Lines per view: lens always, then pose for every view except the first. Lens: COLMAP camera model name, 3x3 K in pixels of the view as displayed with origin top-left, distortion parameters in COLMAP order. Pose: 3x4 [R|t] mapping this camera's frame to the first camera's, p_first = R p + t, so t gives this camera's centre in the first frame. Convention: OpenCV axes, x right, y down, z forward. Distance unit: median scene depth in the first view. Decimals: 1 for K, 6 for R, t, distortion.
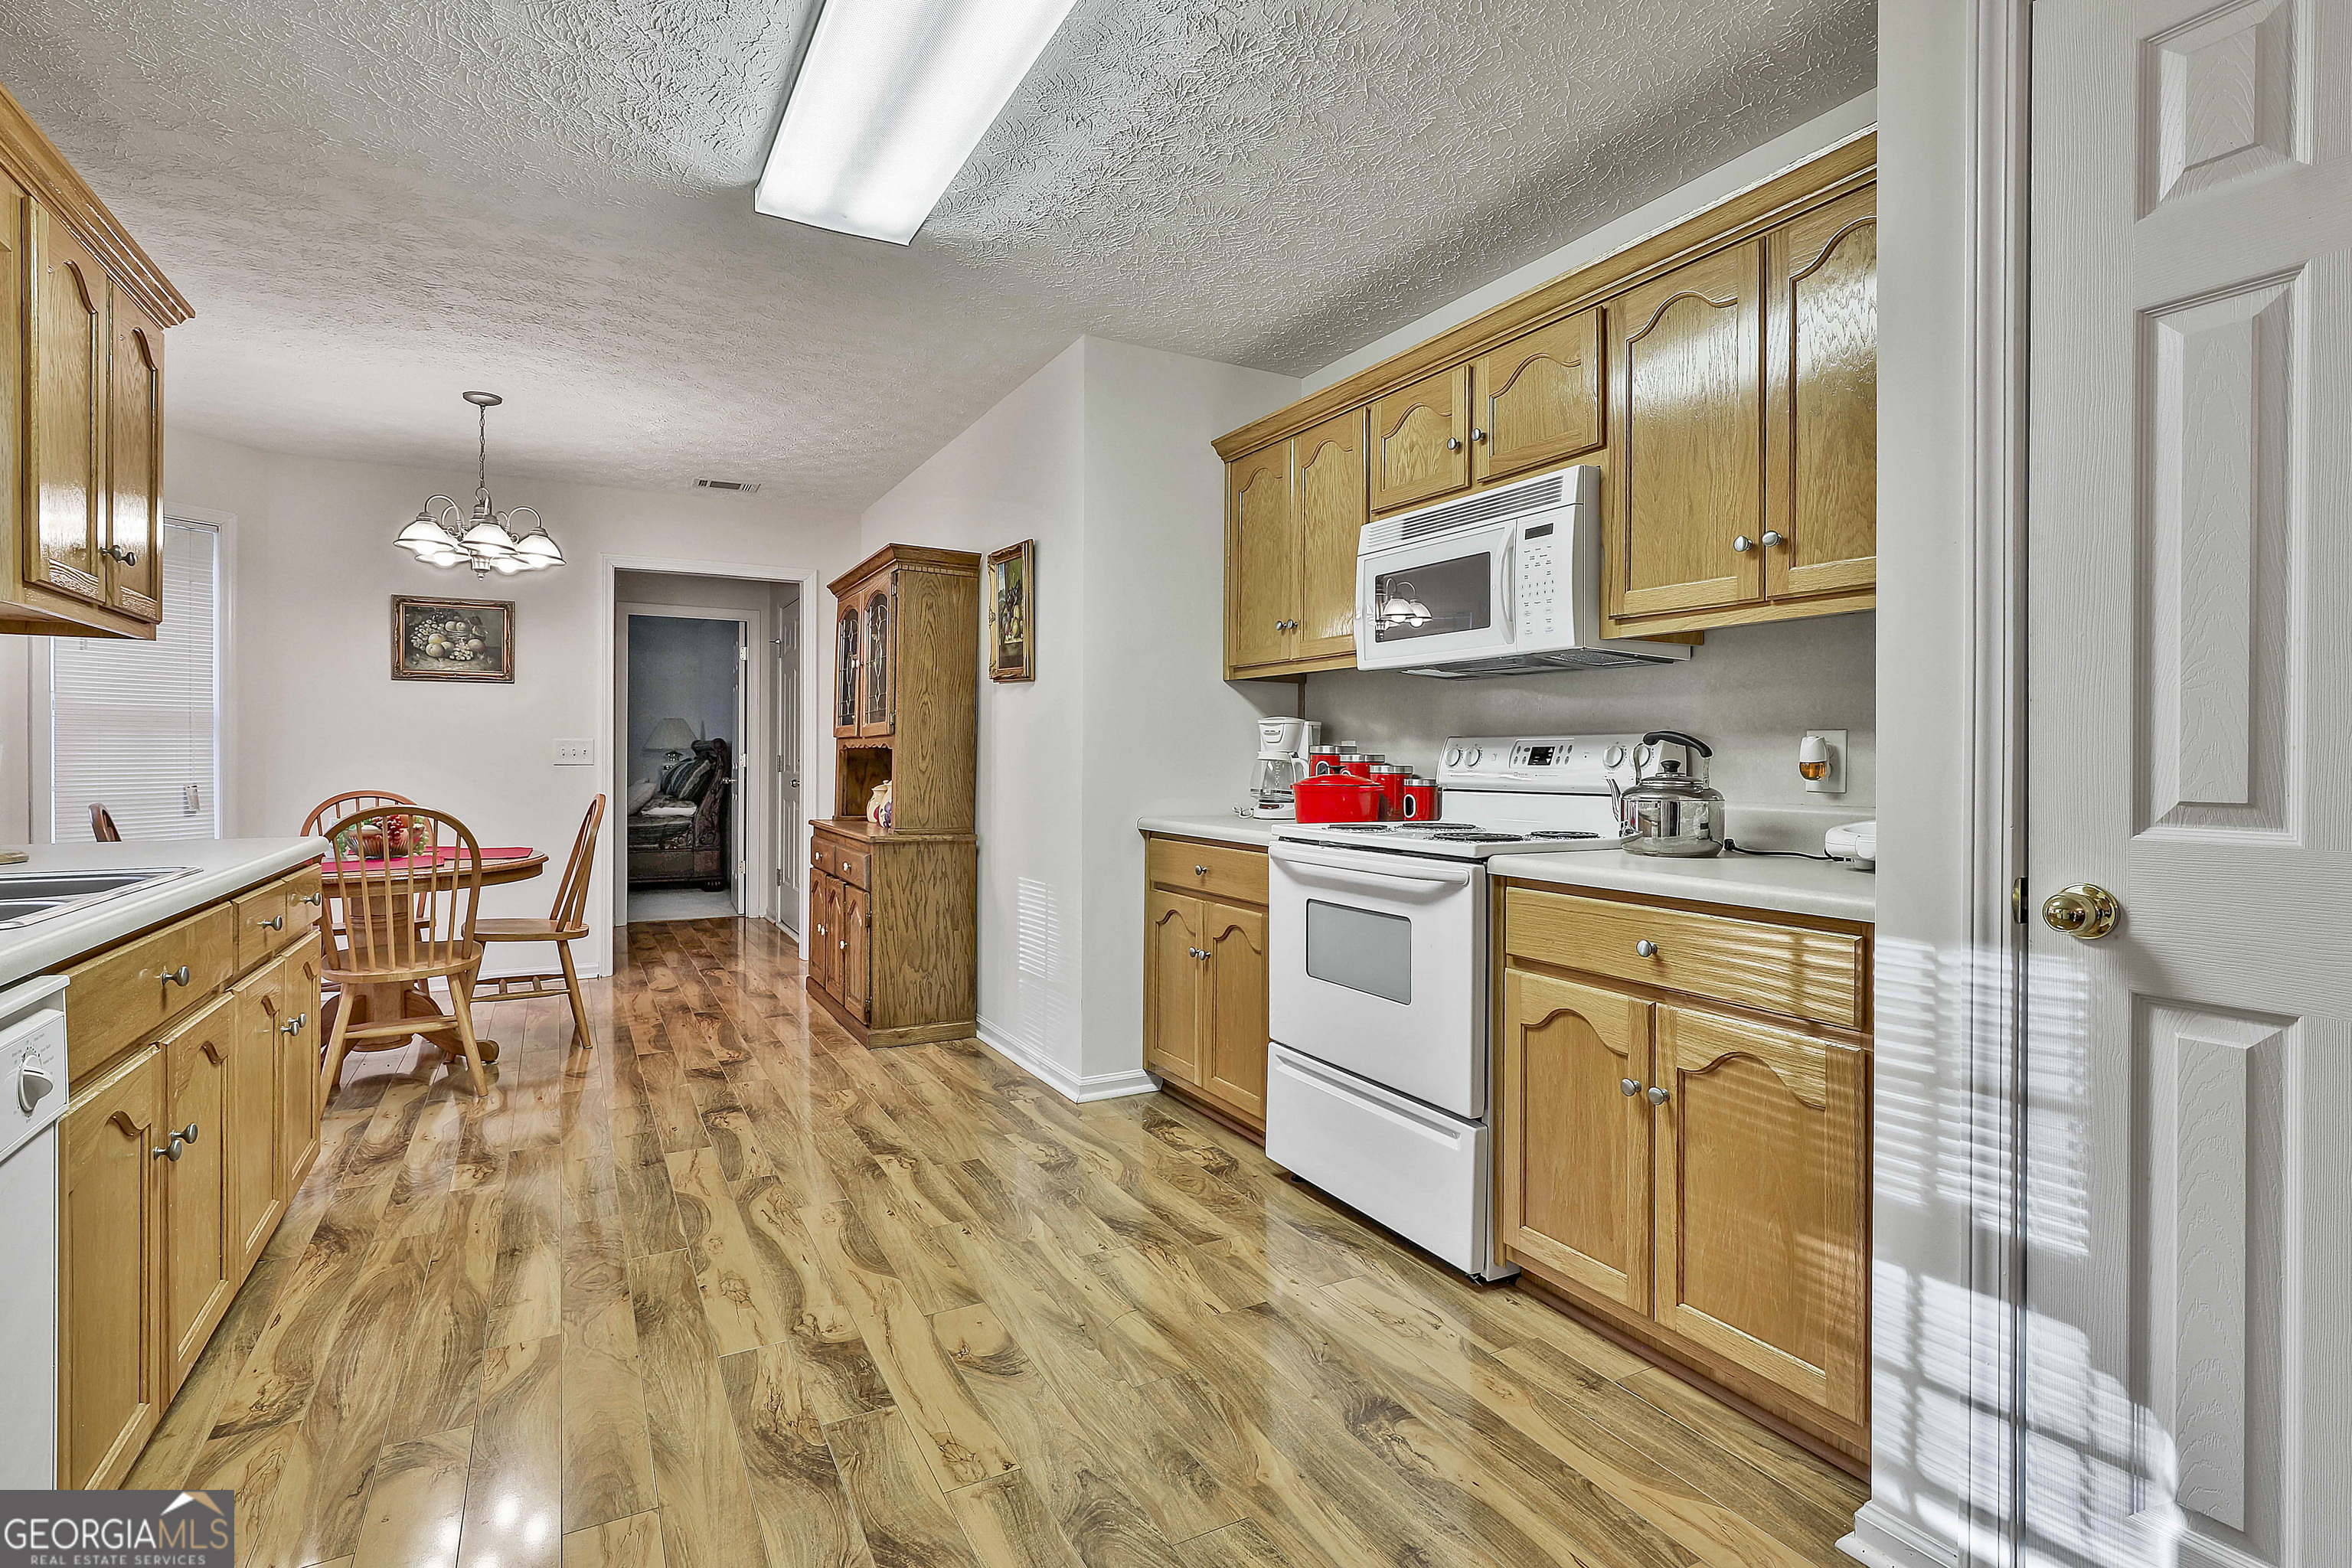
lens RADIAL K [[1130.4, 0, 1173.1], [0, 1130.4, 761.3], [0, 0, 1]] dist [-0.003283, 0.001996]
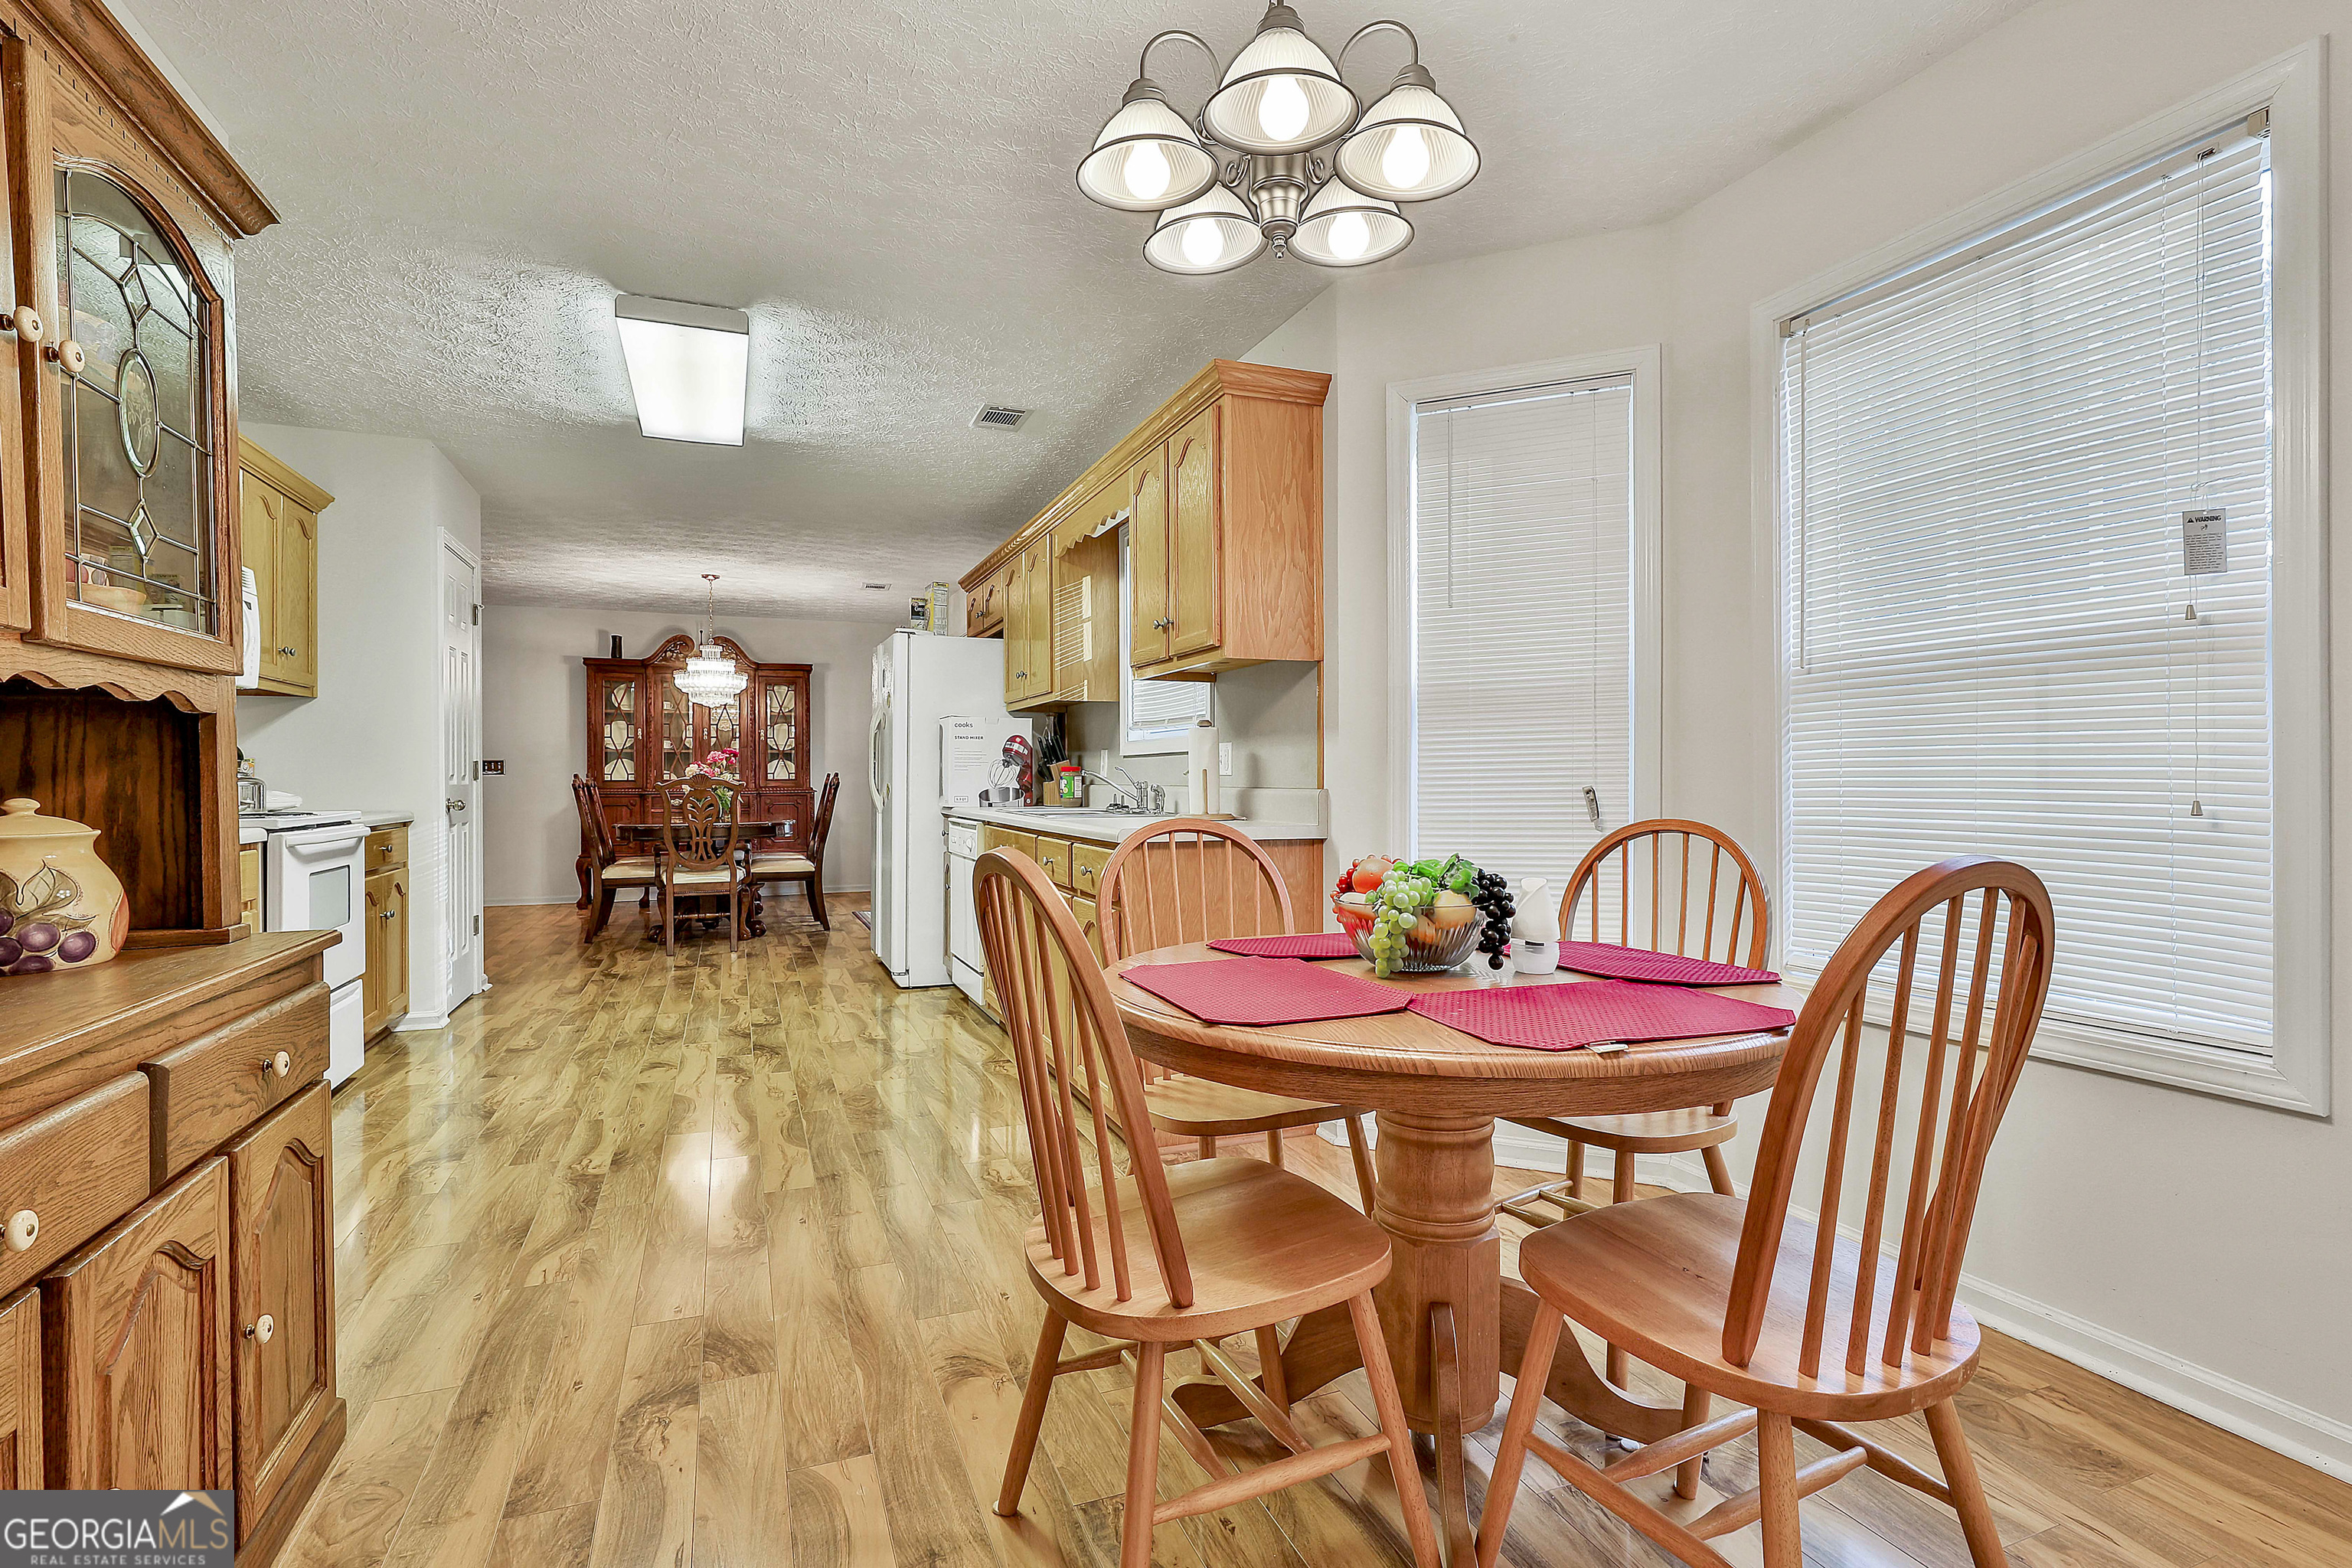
lens RADIAL K [[1130.4, 0, 1176.9], [0, 1130.4, 777.2], [0, 0, 1]] dist [-0.003283, 0.001996]
pose [[-0.992647, 0.000193, 0.121048, -0.783647], [0.000776, 0.999988, 0.004765, 0.010399], [-0.121046, 0.004824, -0.992635, 1.721442]]
